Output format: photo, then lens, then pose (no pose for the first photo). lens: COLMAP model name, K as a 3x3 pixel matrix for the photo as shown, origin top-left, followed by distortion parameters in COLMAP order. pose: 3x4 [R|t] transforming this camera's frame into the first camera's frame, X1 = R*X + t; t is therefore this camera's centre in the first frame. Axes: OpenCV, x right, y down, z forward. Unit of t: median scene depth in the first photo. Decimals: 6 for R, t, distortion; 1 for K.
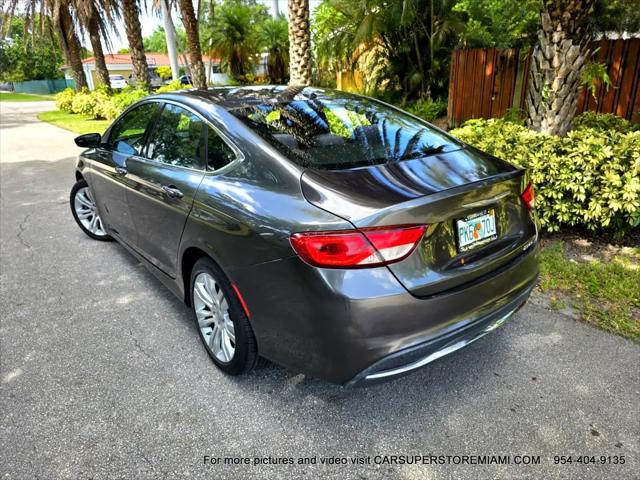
lens RADIAL K [[437.7, 0, 320.0], [0, 437.7, 240.0], [0, 0, 1]] dist [0.042925, -0.041404]
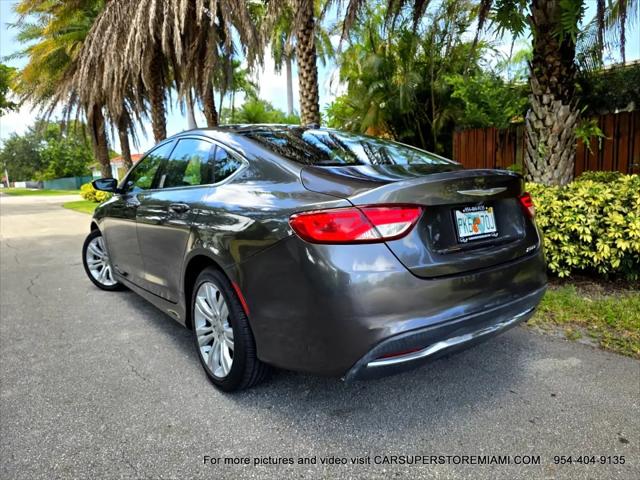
lens RADIAL K [[439.5, 0, 324.9], [0, 439.5, 240.8], [0, 0, 1]] dist [0.036078, -0.034218]
pose [[0.999772, -0.010220, -0.018759, 0.014868], [0.006159, 0.978748, -0.204976, 0.110809], [0.020455, 0.204813, 0.978587, 0.006636]]
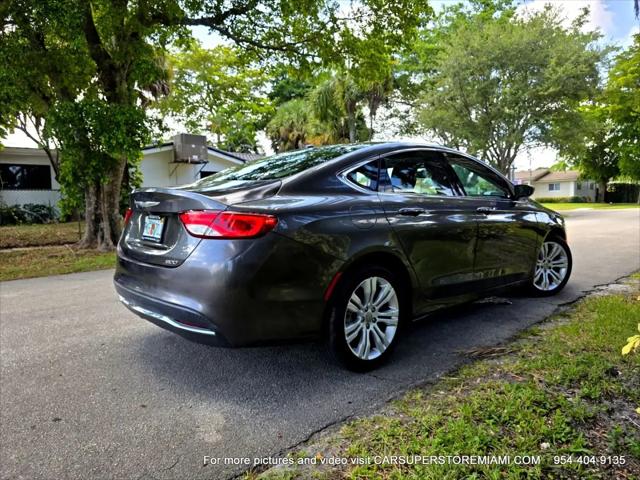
lens RADIAL K [[436.8, 0, 324.3], [0, 436.8, 242.9], [0, 0, 1]] dist [0.050357, -0.049589]
pose [[0.061903, 0.118069, -0.991074, 0.856332], [-0.335688, 0.937594, 0.090730, -0.138456], [0.939937, 0.327075, 0.097675, 0.690846]]
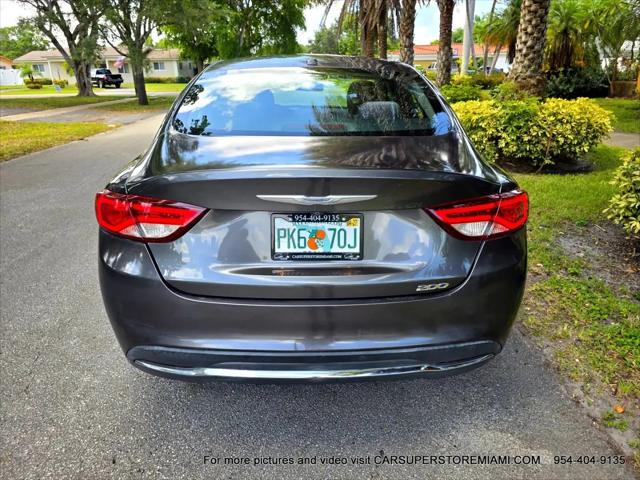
lens RADIAL K [[437.7, 0, 320.0], [0, 437.7, 240.0], [0, 0, 1]] dist [0.042925, -0.041404]
pose [[0.799475, 0.233803, -0.553332, 0.387169], [-0.224752, 0.970665, 0.085410, -0.042465], [0.557069, 0.056079, 0.828570, 0.200373]]
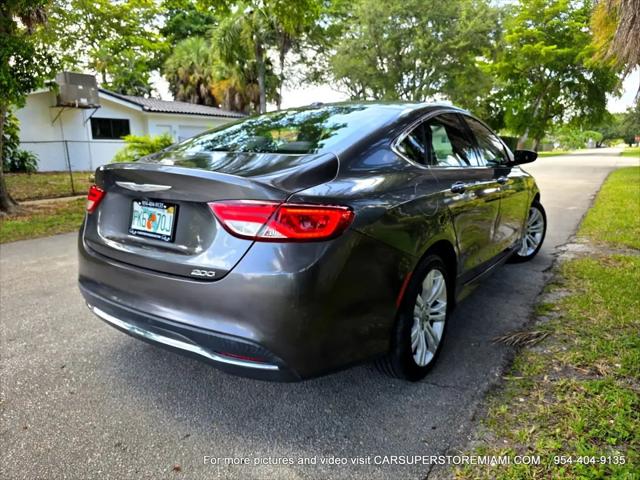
lens RADIAL K [[436.8, 0, 324.3], [0, 436.8, 242.9], [0, 0, 1]] dist [0.050357, -0.049589]
pose [[0.278813, 0.220688, -0.934645, 0.685052], [-0.332586, 0.935200, 0.121605, -0.109582], [0.900916, 0.276945, 0.334143, 0.520927]]
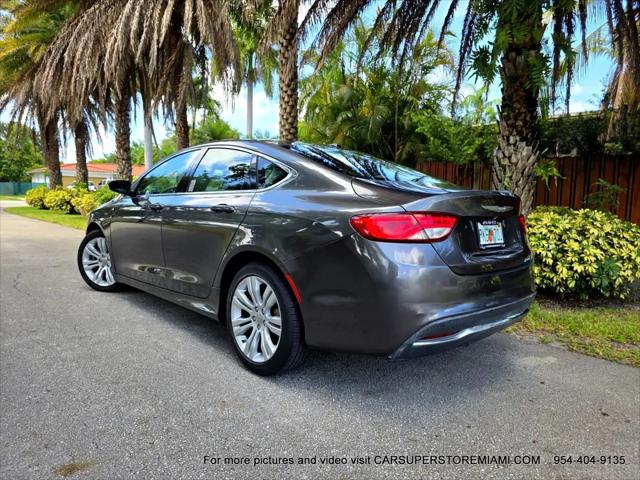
lens RADIAL K [[436.8, 0, 324.3], [0, 436.8, 242.9], [0, 0, 1]] dist [0.050357, -0.049589]
pose [[0.994075, 0.041883, 0.100301, -0.112112], [-0.015212, 0.967306, -0.253156, 0.158063], [-0.107625, 0.250130, 0.962212, -0.058722]]
